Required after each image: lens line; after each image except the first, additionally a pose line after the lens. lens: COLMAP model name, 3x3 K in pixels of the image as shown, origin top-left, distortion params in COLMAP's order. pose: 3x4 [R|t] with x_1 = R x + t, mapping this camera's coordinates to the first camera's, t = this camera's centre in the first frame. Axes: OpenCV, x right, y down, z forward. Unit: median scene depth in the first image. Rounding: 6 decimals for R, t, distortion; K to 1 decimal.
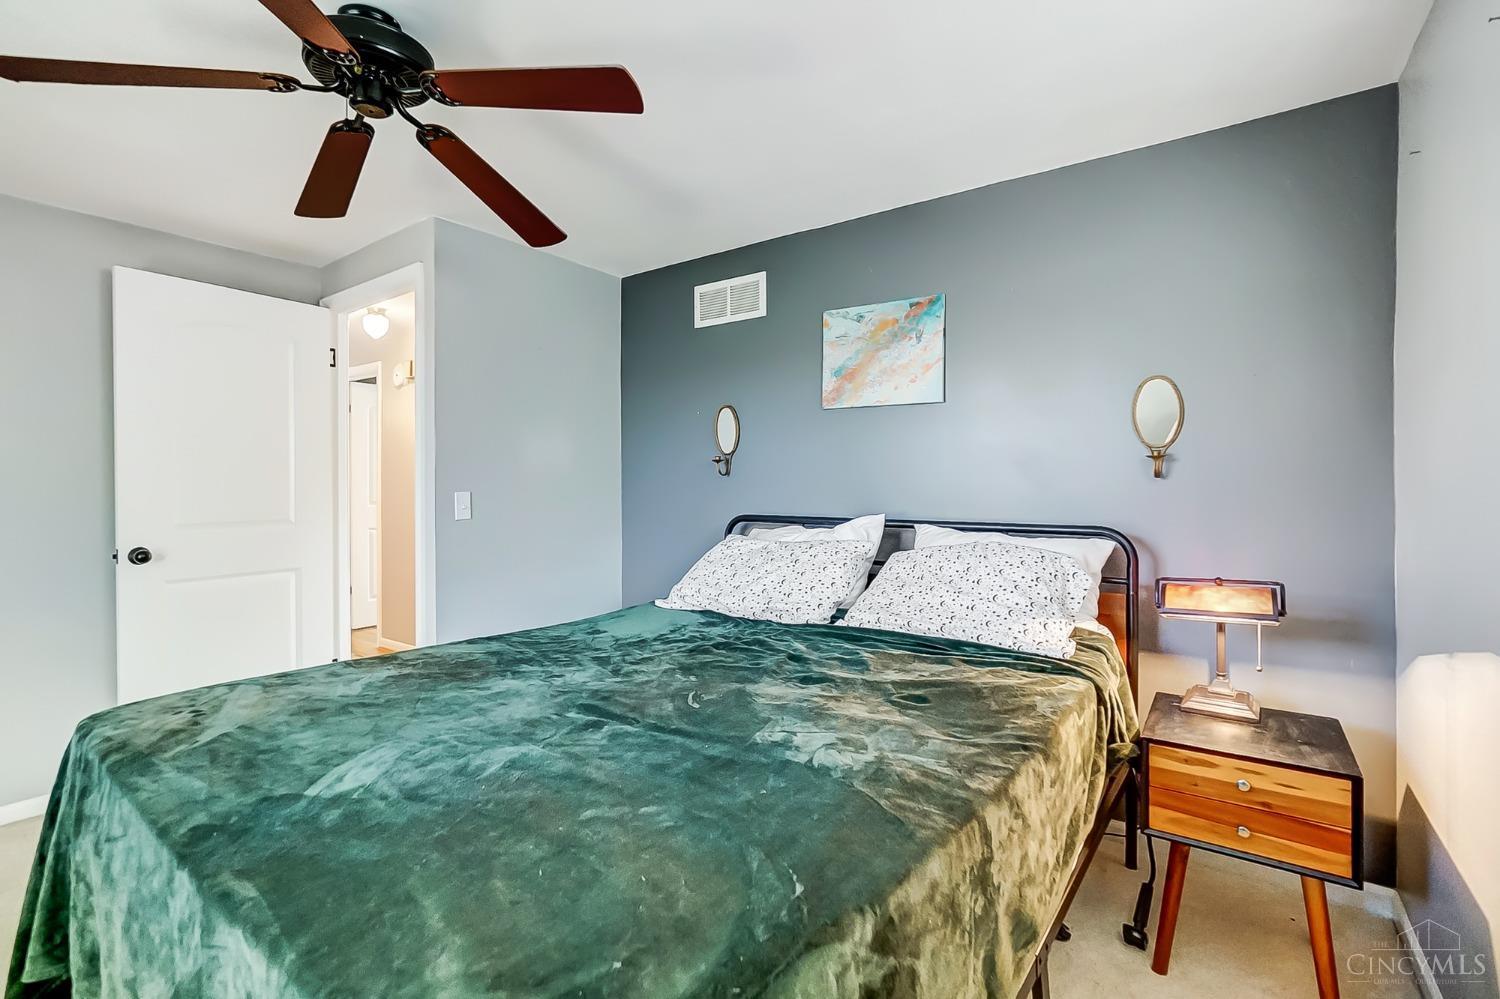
lens RADIAL K [[690.5, 0, 737.9], [0, 690.5, 496.3], [0, 0, 1]] dist [0.011099, 0.001312]
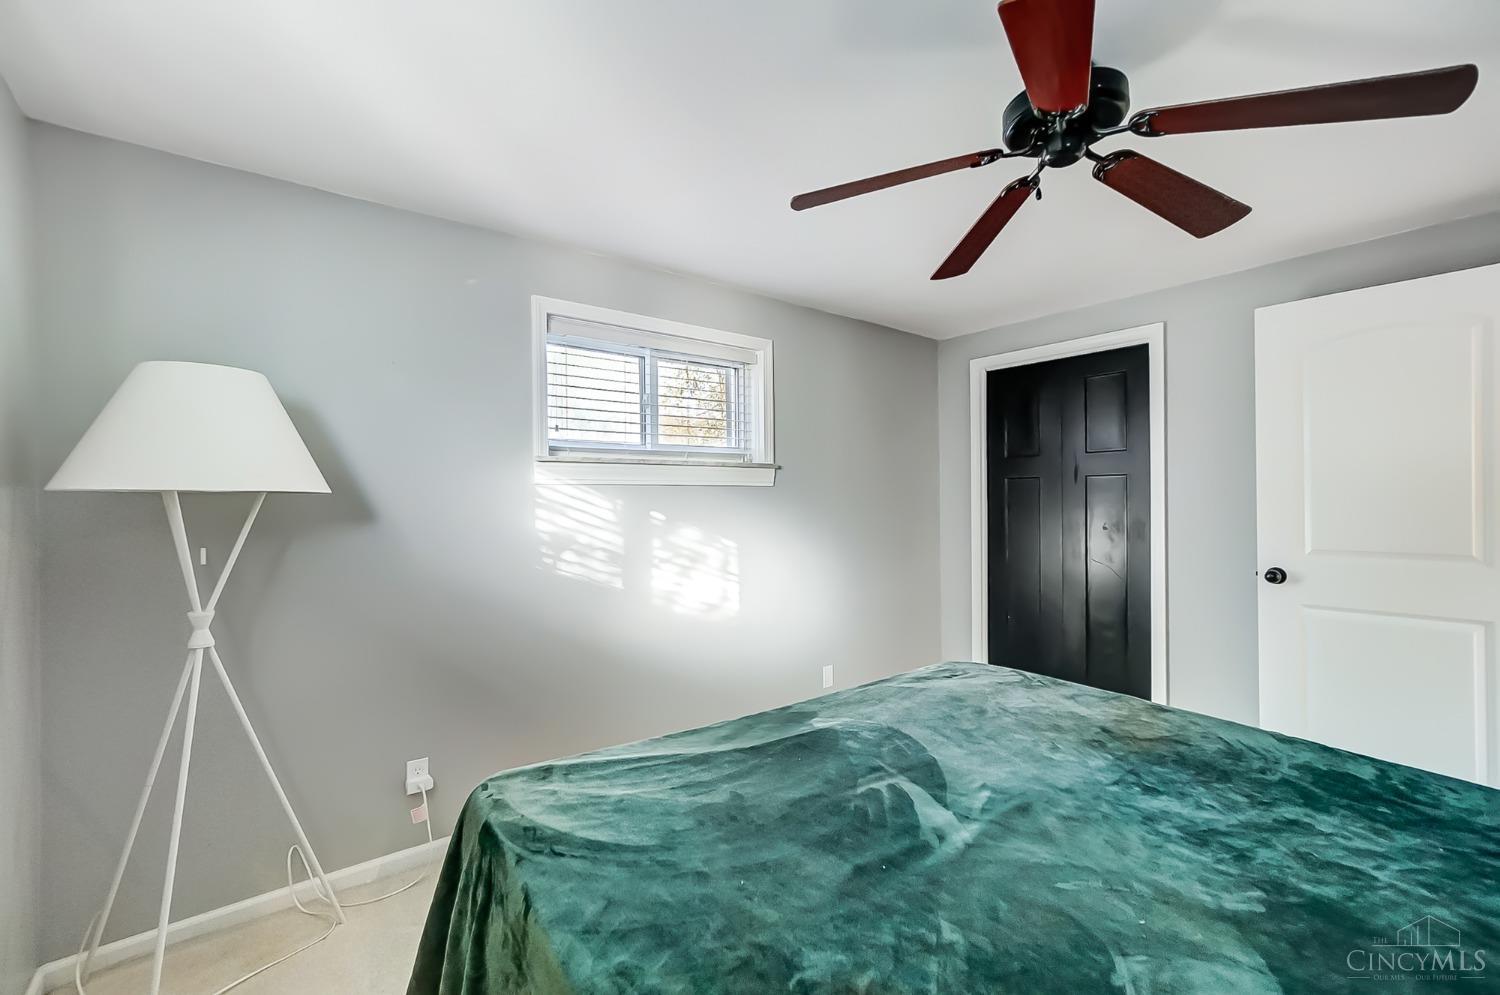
lens RADIAL K [[690.5, 0, 739.6], [0, 690.5, 495.7], [0, 0, 1]] dist [0.011099, 0.001312]
pose [[-0.307339, 0.002442, -0.951597, 0.593634], [-0.004380, 0.999982, 0.003981, -0.055911], [0.951590, 0.005392, -0.307322, 0.833867]]
